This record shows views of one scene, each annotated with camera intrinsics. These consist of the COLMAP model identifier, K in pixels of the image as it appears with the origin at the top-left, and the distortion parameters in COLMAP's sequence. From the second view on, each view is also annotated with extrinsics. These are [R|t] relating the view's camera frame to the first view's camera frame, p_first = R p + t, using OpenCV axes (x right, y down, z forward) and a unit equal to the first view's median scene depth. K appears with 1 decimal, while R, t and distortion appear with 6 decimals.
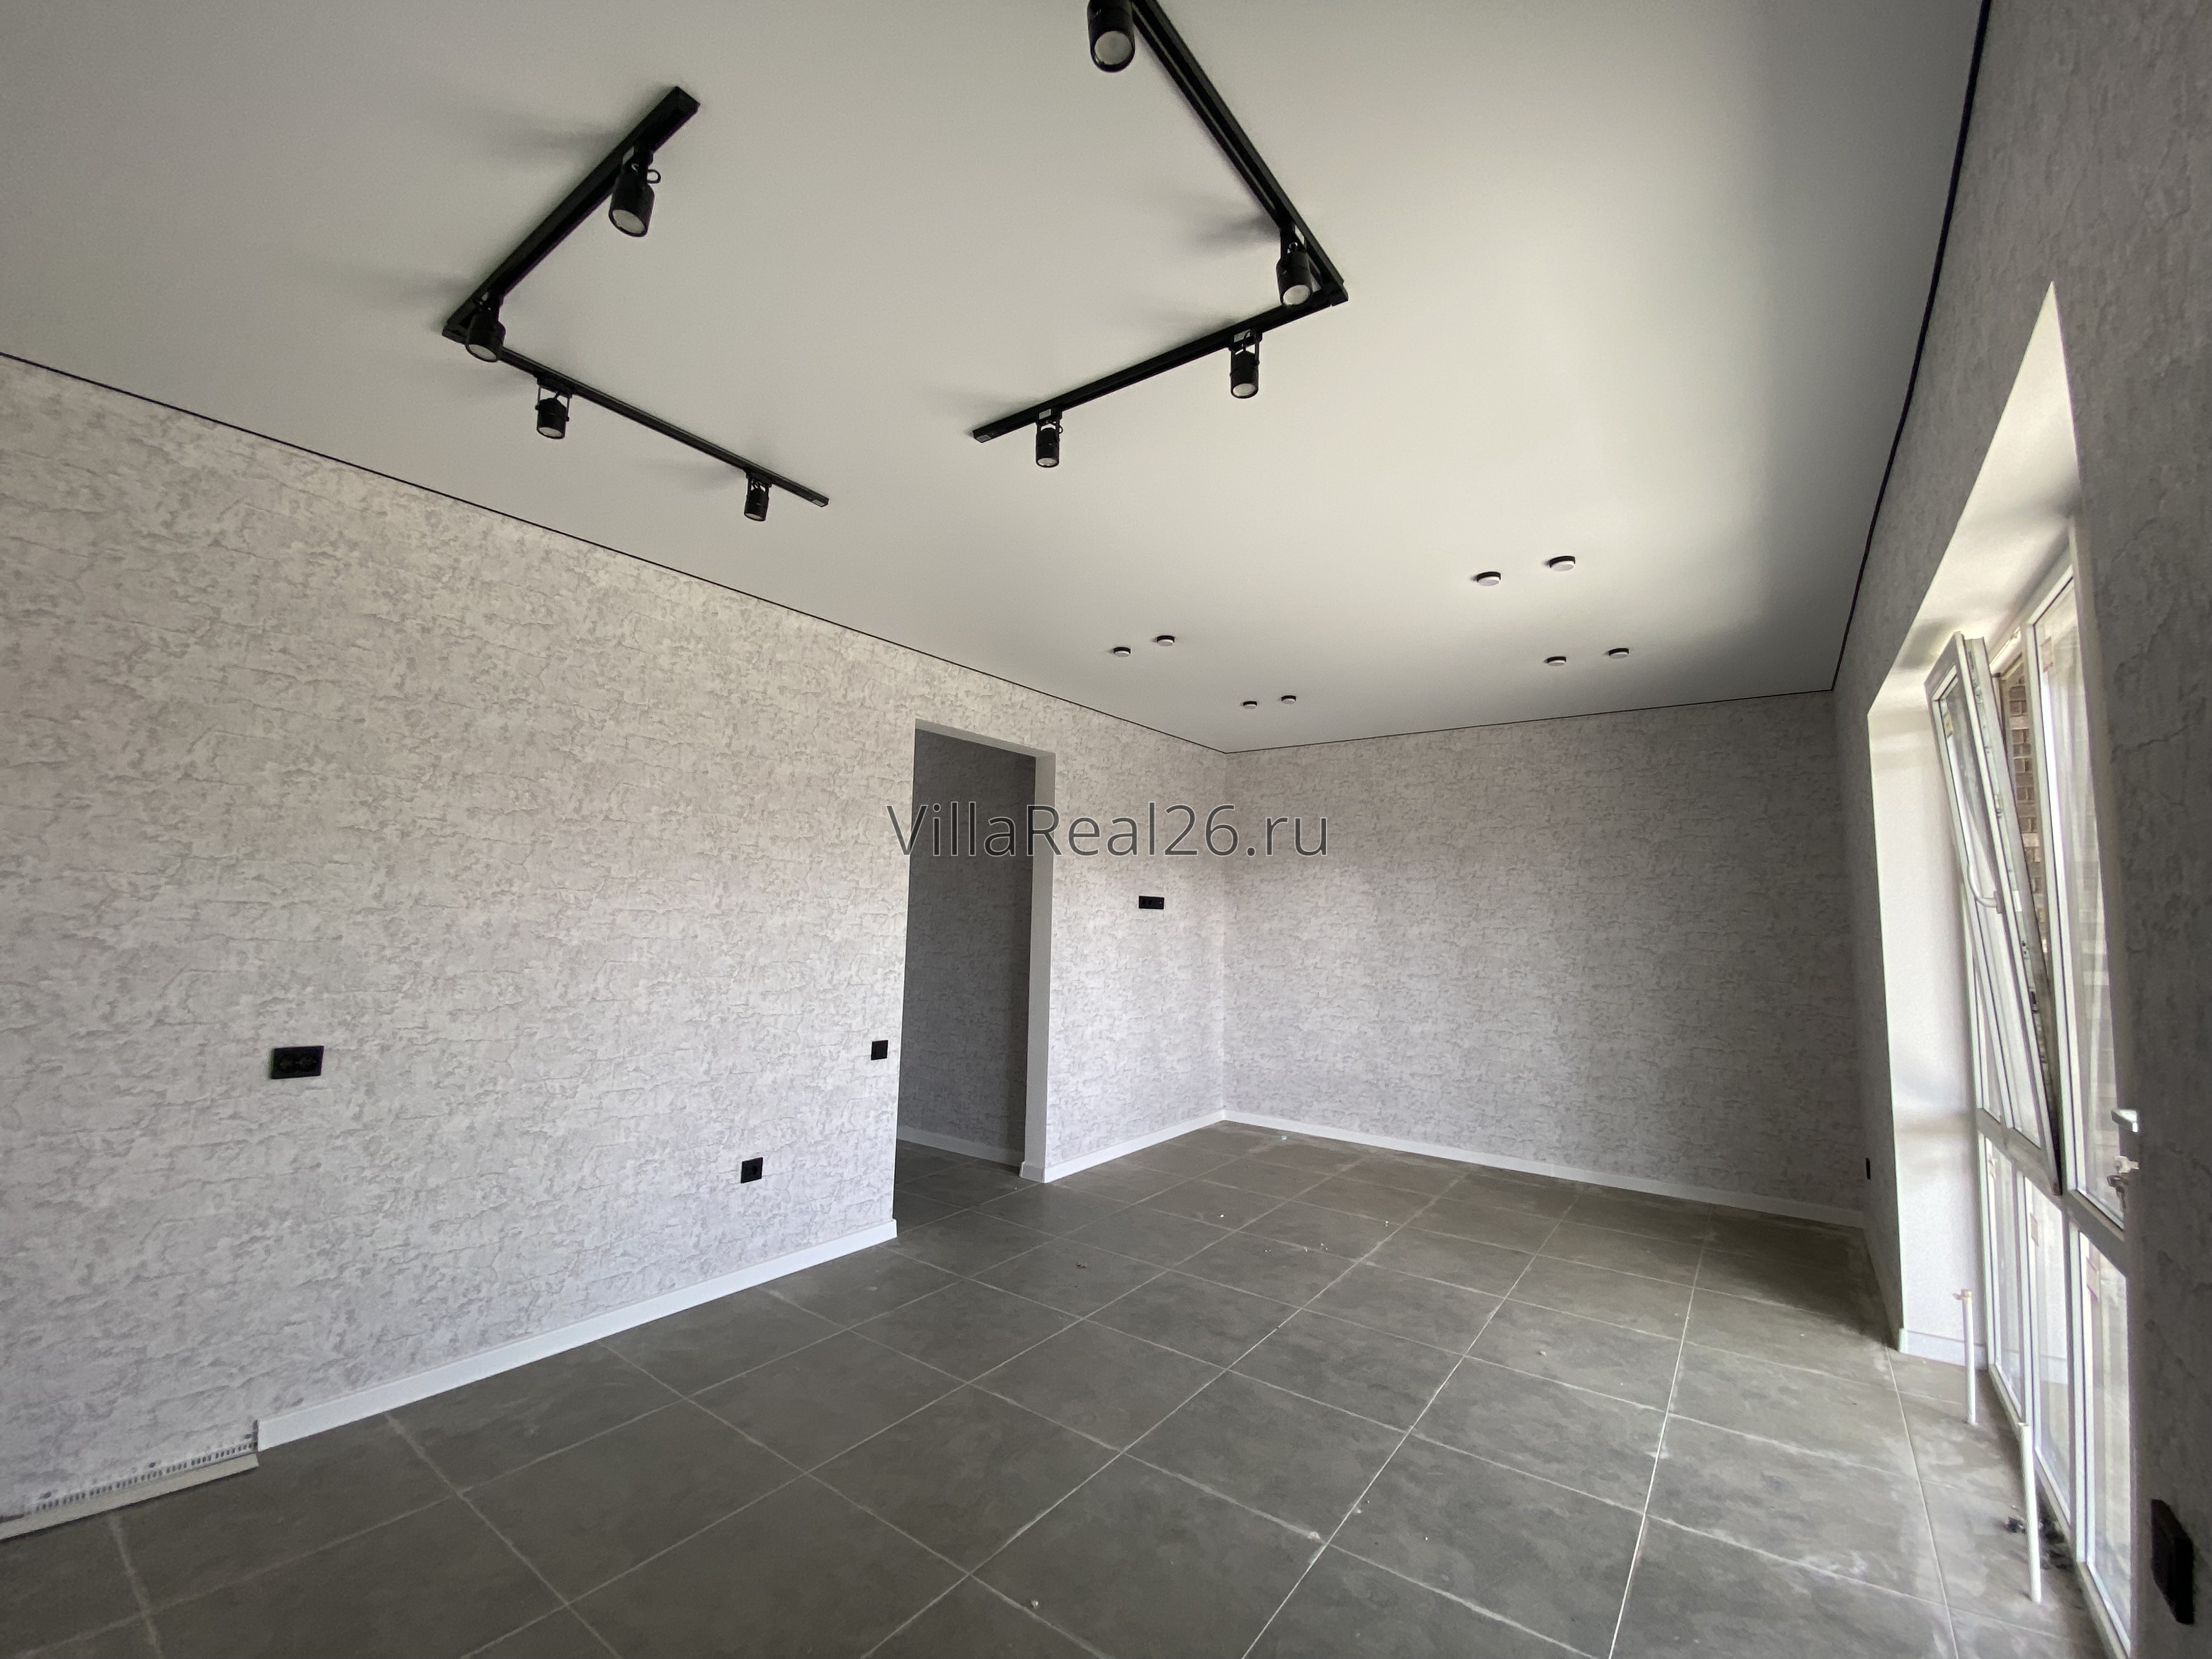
lens RADIAL K [[901.4, 0, 1096.8], [0, 901.4, 823.2], [0, 0, 1]] dist [0.026291, -0.021701]
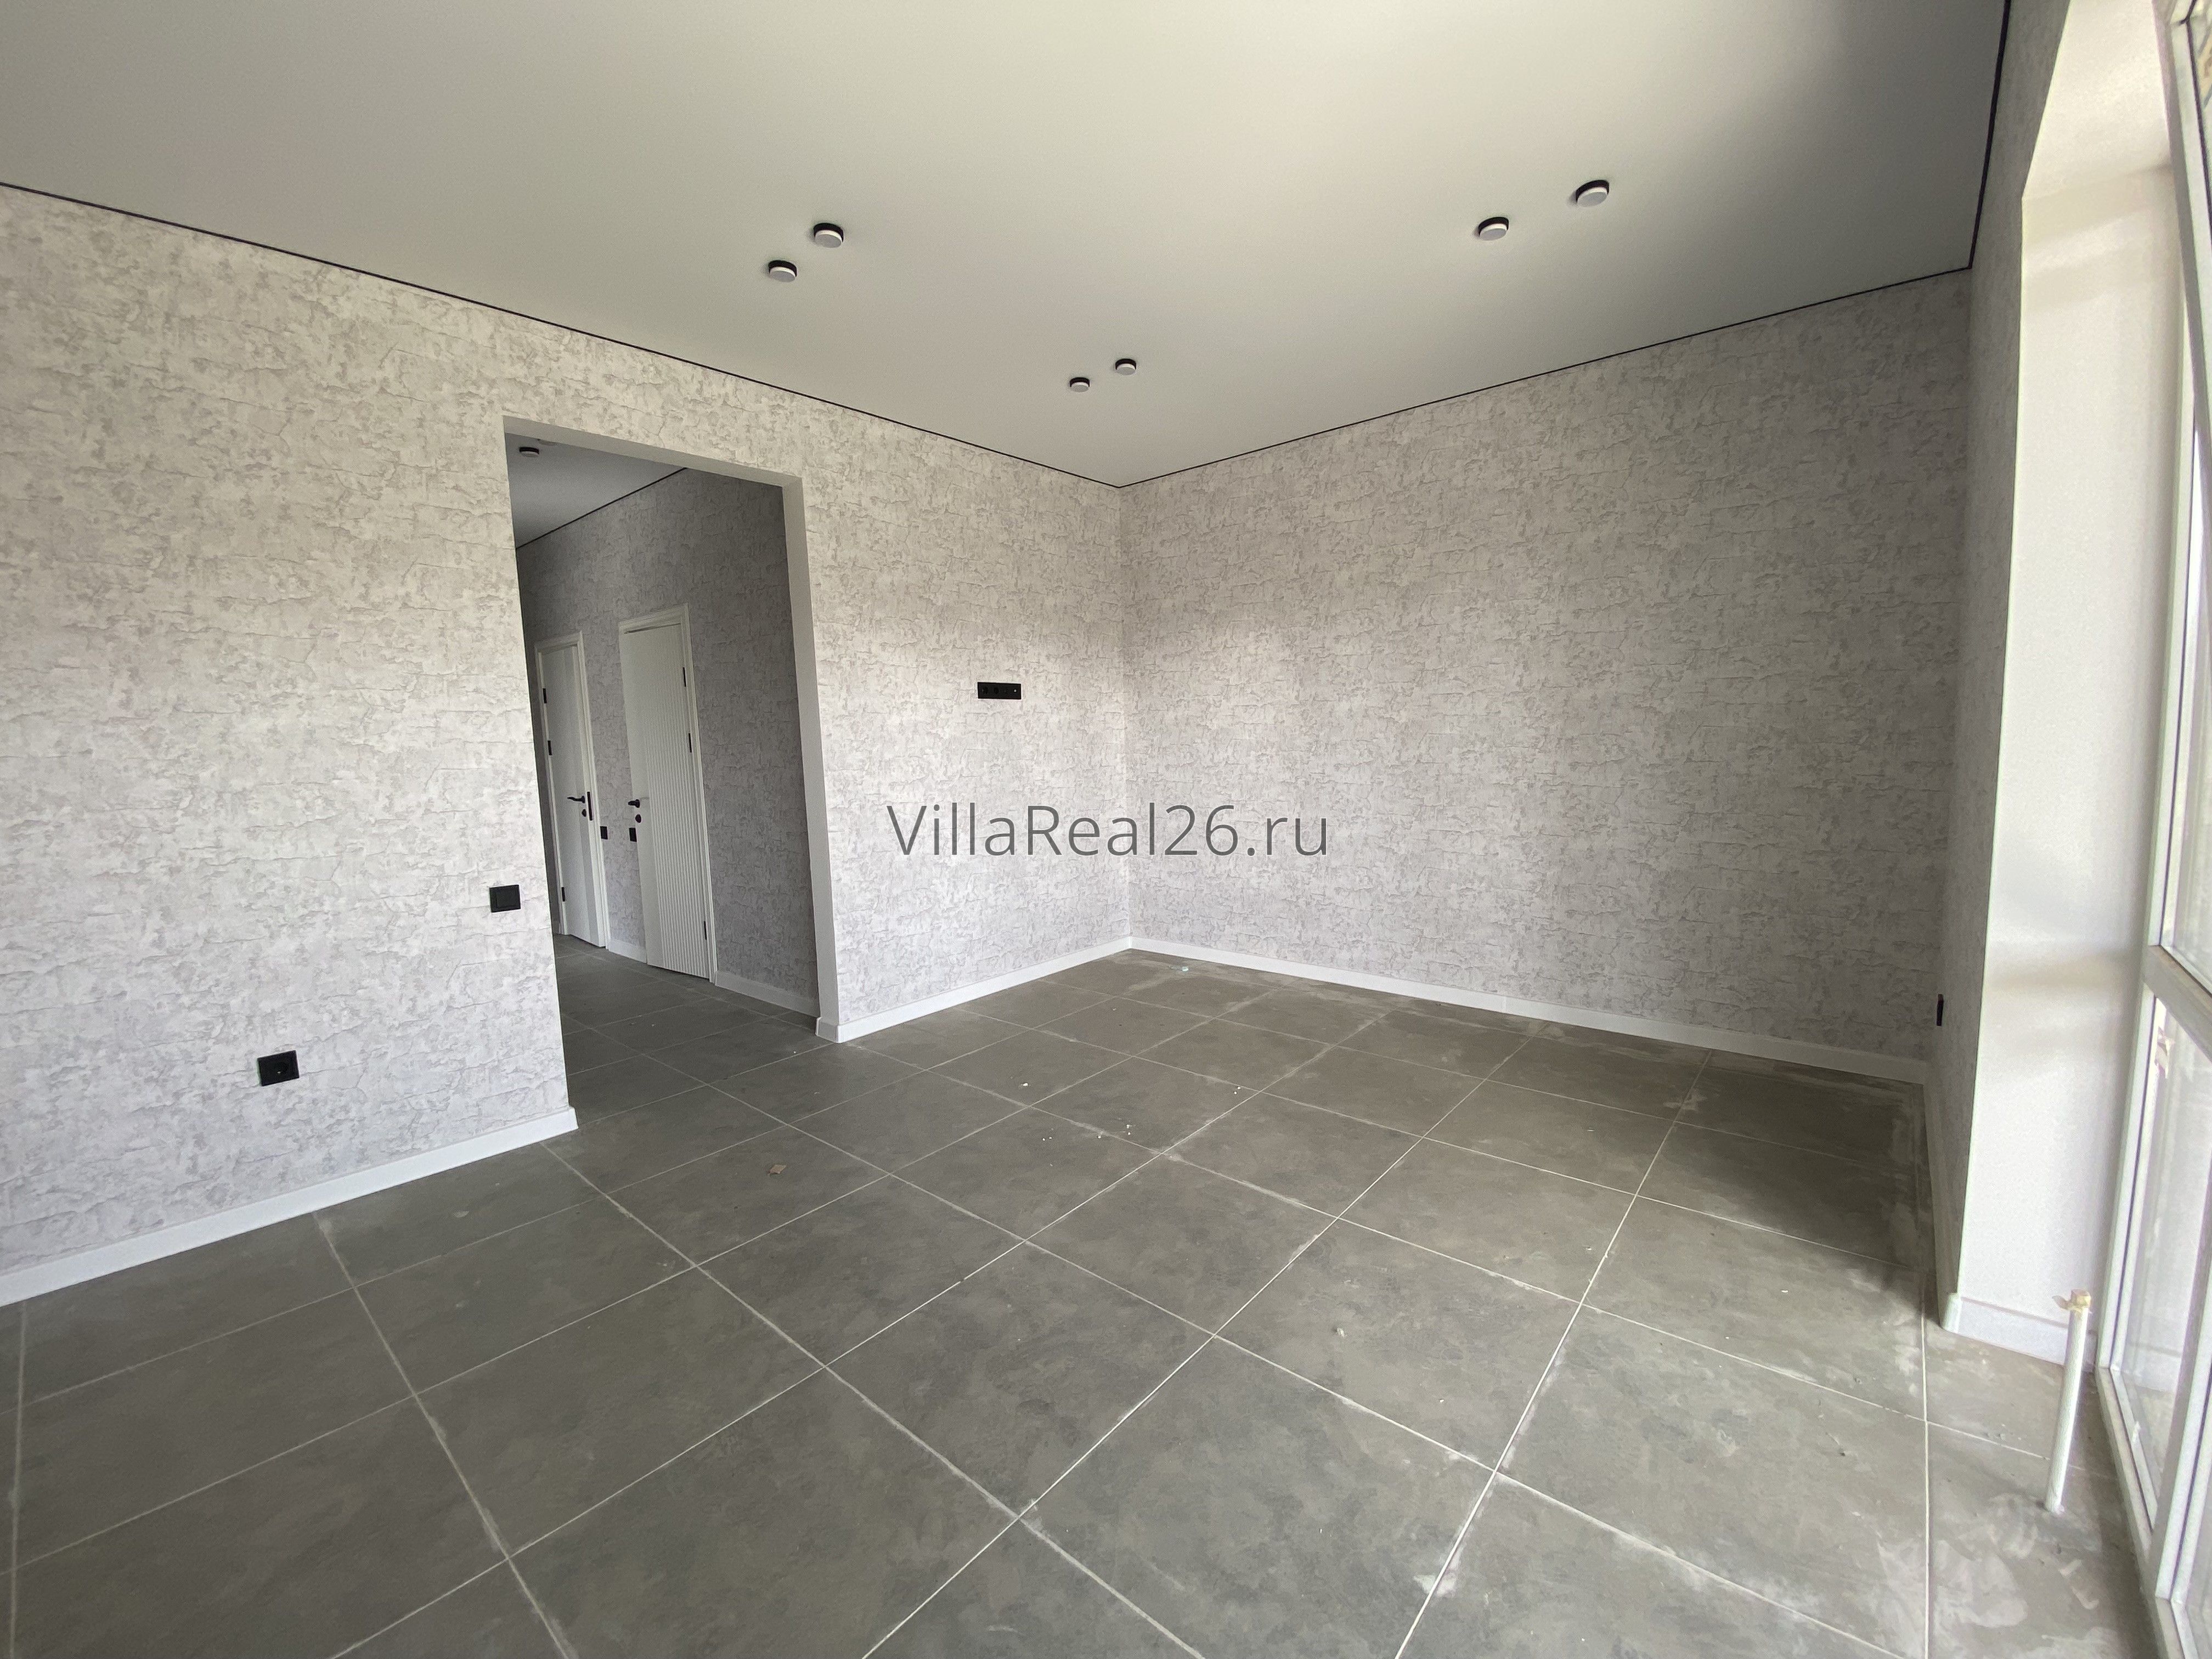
lens RADIAL K [[901.4, 0, 1096.8], [0, 901.4, 823.2], [0, 0, 1]] dist [0.026291, -0.021701]
pose [[0.995630, -0.043451, -0.082660, 0.260415], [0.059282, 0.978011, 0.199948, 0.066394], [0.072155, -0.203974, 0.976314, 0.294328]]
